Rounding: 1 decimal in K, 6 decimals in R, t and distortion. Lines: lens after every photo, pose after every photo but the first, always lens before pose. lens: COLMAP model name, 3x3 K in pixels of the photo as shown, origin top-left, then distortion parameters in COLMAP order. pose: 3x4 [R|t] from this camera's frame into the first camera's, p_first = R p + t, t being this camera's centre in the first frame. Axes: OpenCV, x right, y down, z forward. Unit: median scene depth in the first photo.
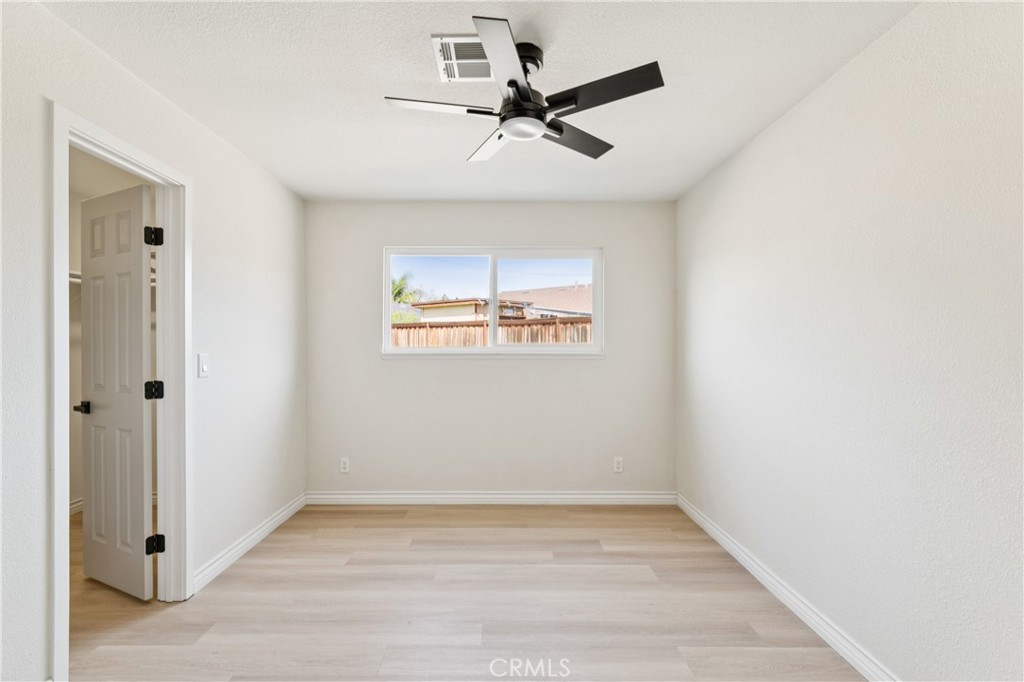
lens RADIAL K [[477.8, 0, 508.1], [0, 477.8, 344.1], [0, 0, 1]] dist [-0.004189, 0.001348]
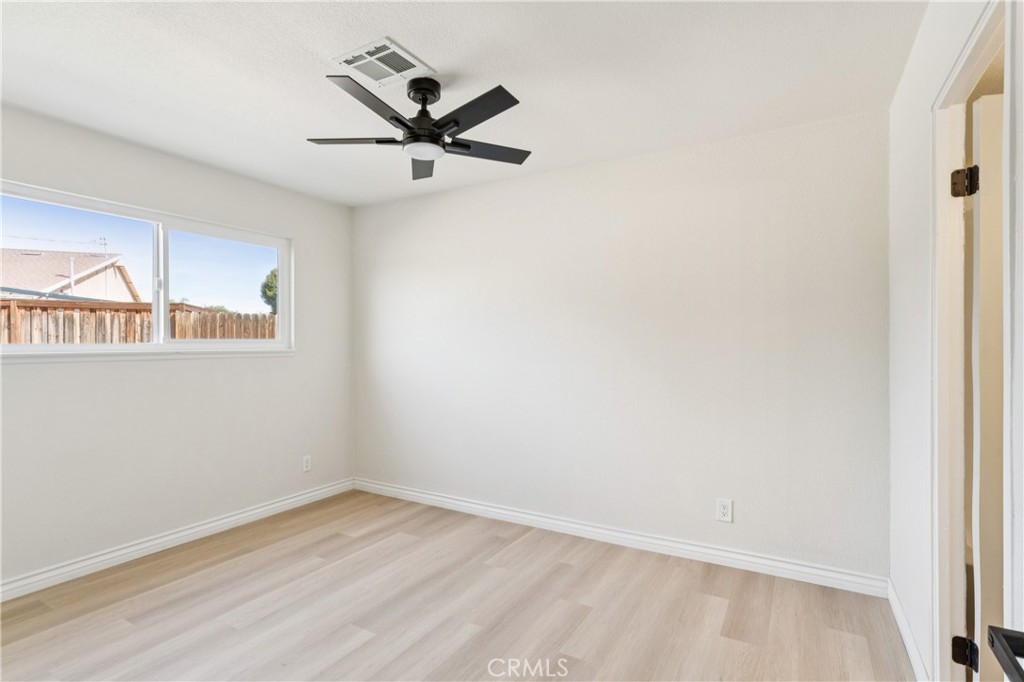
lens RADIAL K [[526.0, 0, 506.3], [0, 526.0, 341.1], [0, 0, 1]] dist [0.001584, -0.000110]
pose [[0.490607, 0.001626, 0.871379, -0.575930], [-0.004226, 0.999991, 0.000513, -0.001010], [-0.871371, -0.003934, 0.490610, 0.127744]]
